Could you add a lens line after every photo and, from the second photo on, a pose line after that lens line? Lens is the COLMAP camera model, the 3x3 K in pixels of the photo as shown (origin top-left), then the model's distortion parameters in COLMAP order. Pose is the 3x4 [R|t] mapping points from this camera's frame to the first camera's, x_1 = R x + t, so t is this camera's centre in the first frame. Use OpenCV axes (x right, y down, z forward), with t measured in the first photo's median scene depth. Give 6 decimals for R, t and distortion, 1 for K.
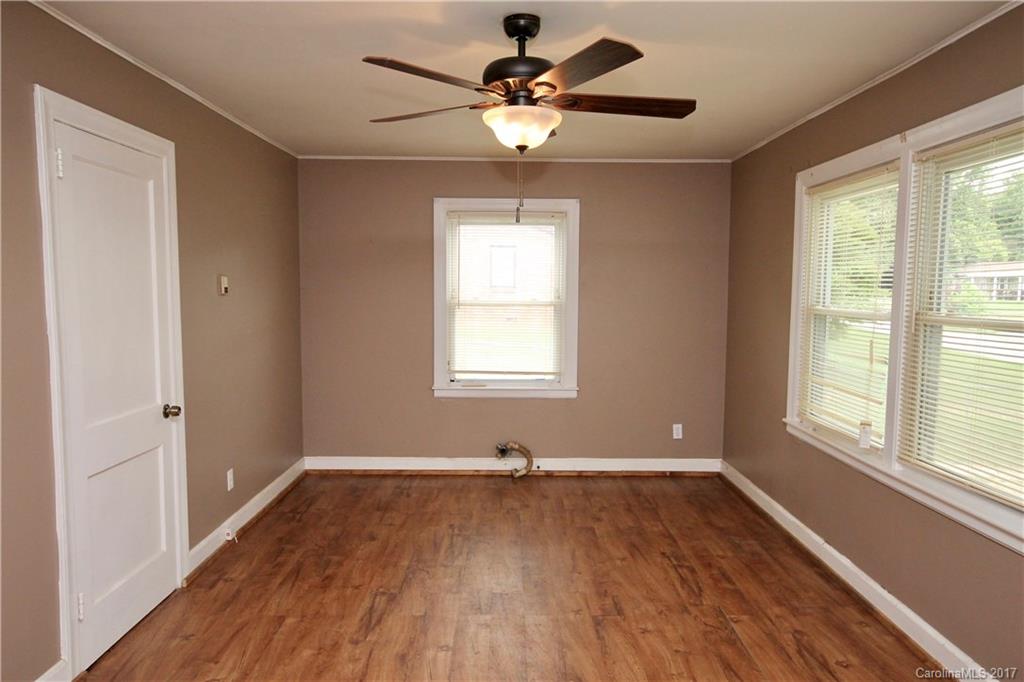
lens RADIAL K [[678.6, 0, 512.0], [0, 678.6, 341.0], [0, 0, 1]] dist [-0.000160, -0.000054]
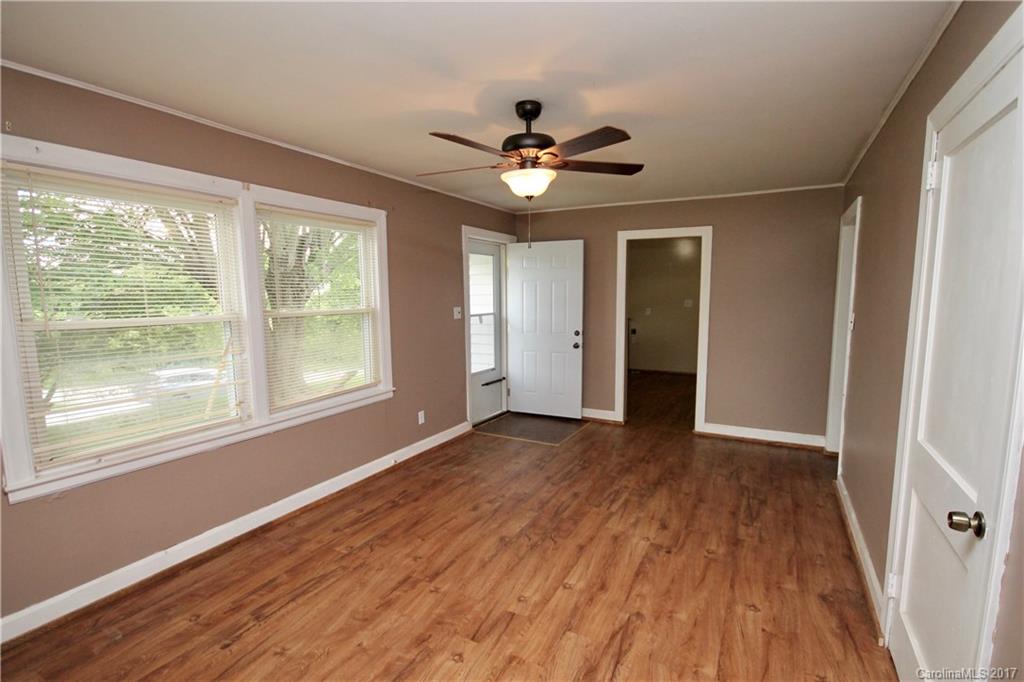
lens RADIAL K [[478.7, 0, 512.0], [0, 478.7, 341.0], [0, 0, 1]] dist [0.000329, -0.001108]
pose [[-0.867021, -0.051676, 0.495585, -0.381185], [0.041065, 0.983813, 0.174428, -0.131591], [-0.496577, 0.171584, -0.850865, 1.552550]]
